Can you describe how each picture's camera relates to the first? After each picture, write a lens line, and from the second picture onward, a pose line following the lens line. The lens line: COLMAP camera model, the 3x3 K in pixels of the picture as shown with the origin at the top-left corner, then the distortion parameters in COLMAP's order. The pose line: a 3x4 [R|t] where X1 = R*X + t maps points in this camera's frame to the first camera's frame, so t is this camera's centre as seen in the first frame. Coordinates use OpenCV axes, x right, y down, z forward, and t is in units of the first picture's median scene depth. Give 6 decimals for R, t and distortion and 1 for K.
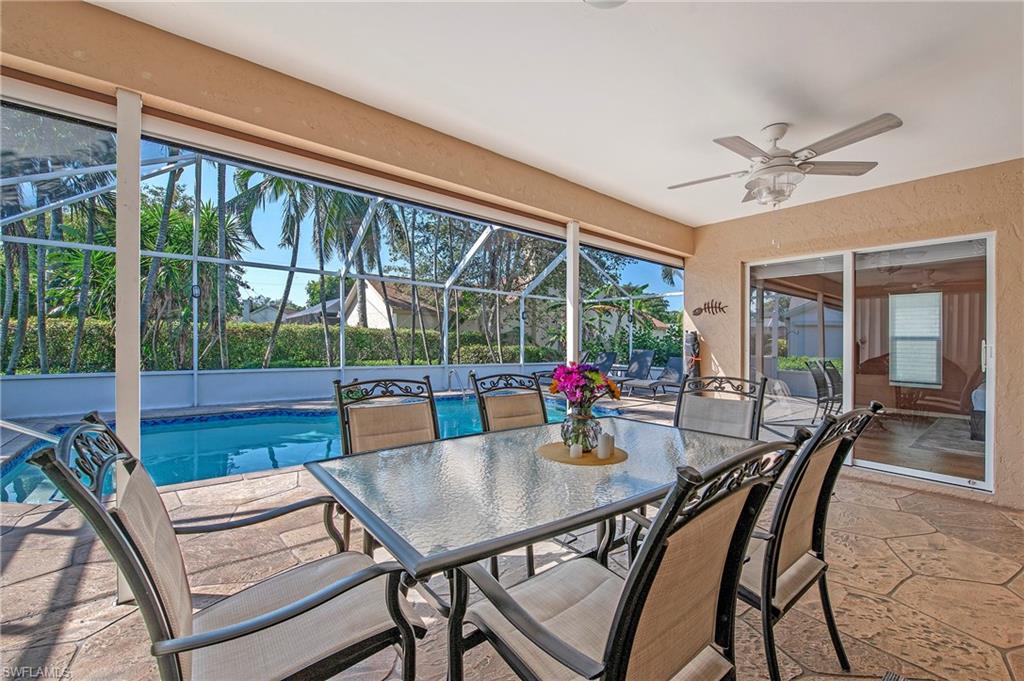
lens RADIAL K [[416.4, 0, 509.8], [0, 416.4, 342.6], [0, 0, 1]] dist [-0.000243, -0.000363]
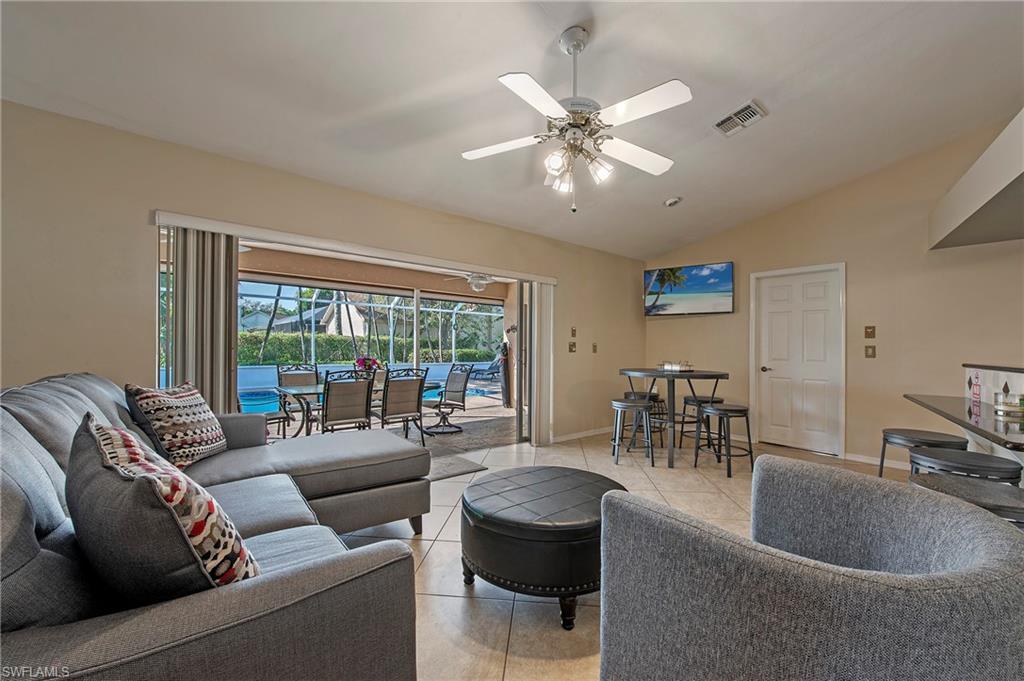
lens RADIAL K [[416.4, 0, 513.6], [0, 416.4, 341.9], [0, 0, 1]] dist [-0.000243, -0.000363]
pose [[0.999786, -0.001669, 0.020631, 0.201474], [0.001820, 0.999972, -0.007312, -0.006801], [-0.020618, 0.007348, 0.999760, -0.348485]]
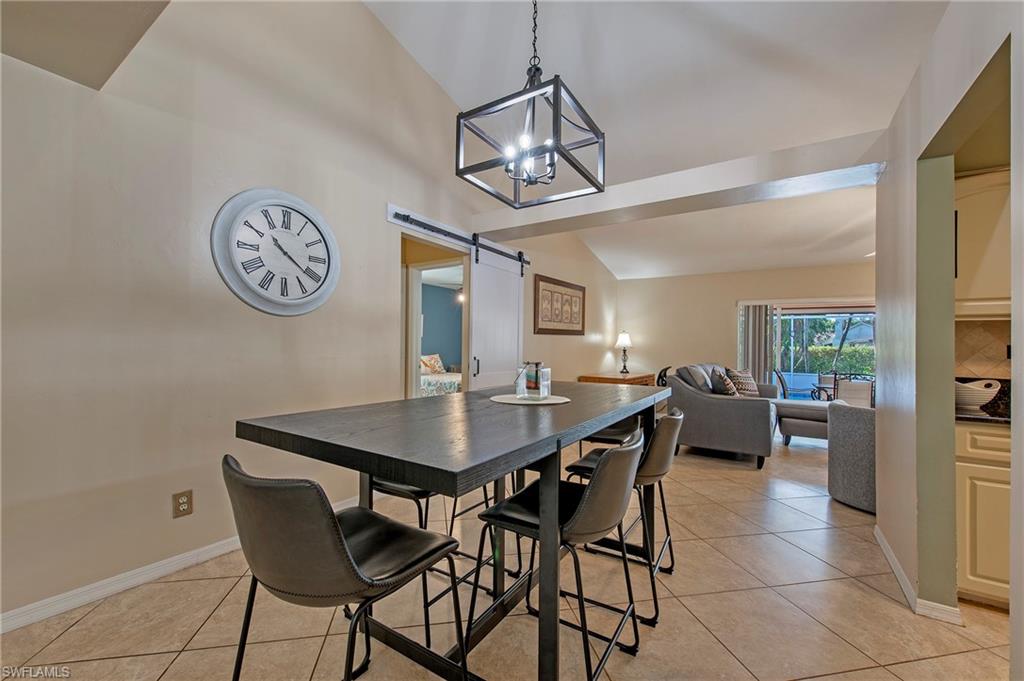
lens RADIAL K [[416.4, 0, 511.6], [0, 416.4, 344.9], [0, 0, 1]] dist [-0.000243, -0.000363]
pose [[0.318799, -0.009727, -0.947773, 0.481859], [-0.014981, 0.999771, -0.015300, -0.006628], [0.947704, 0.019076, 0.318580, -0.620972]]
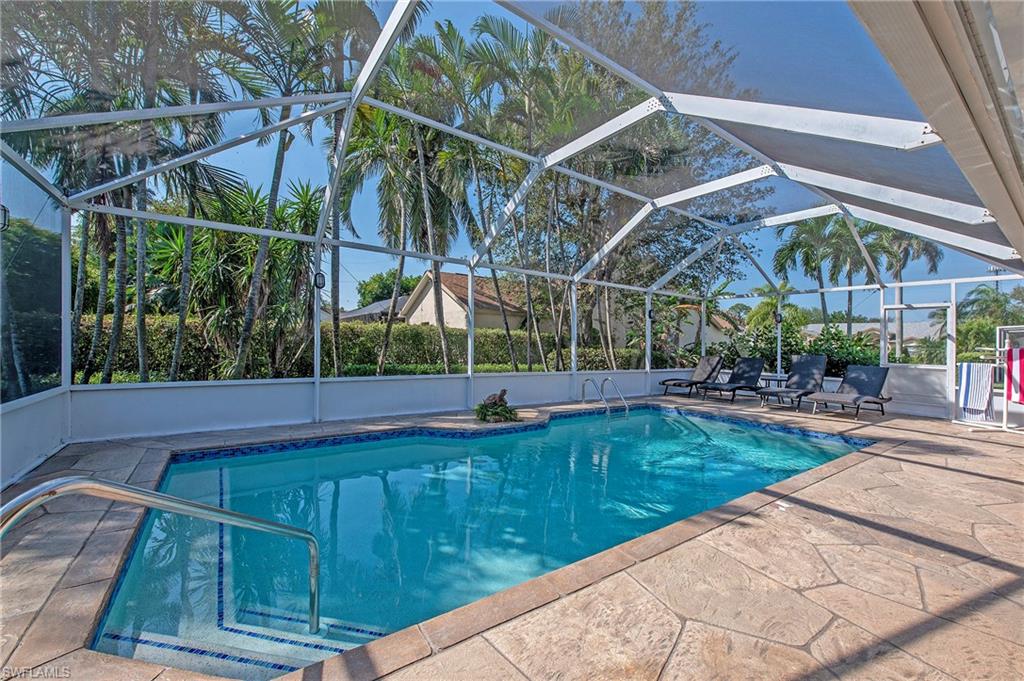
lens RADIAL K [[416.4, 0, 515.4], [0, 416.4, 341.3], [0, 0, 1]] dist [-0.000243, -0.000363]
pose [[0.998304, 0.006542, -0.057849, -0.216865], [-0.006974, 0.999949, -0.007268, -0.000777], [0.057798, 0.007659, 0.998299, 0.143061]]
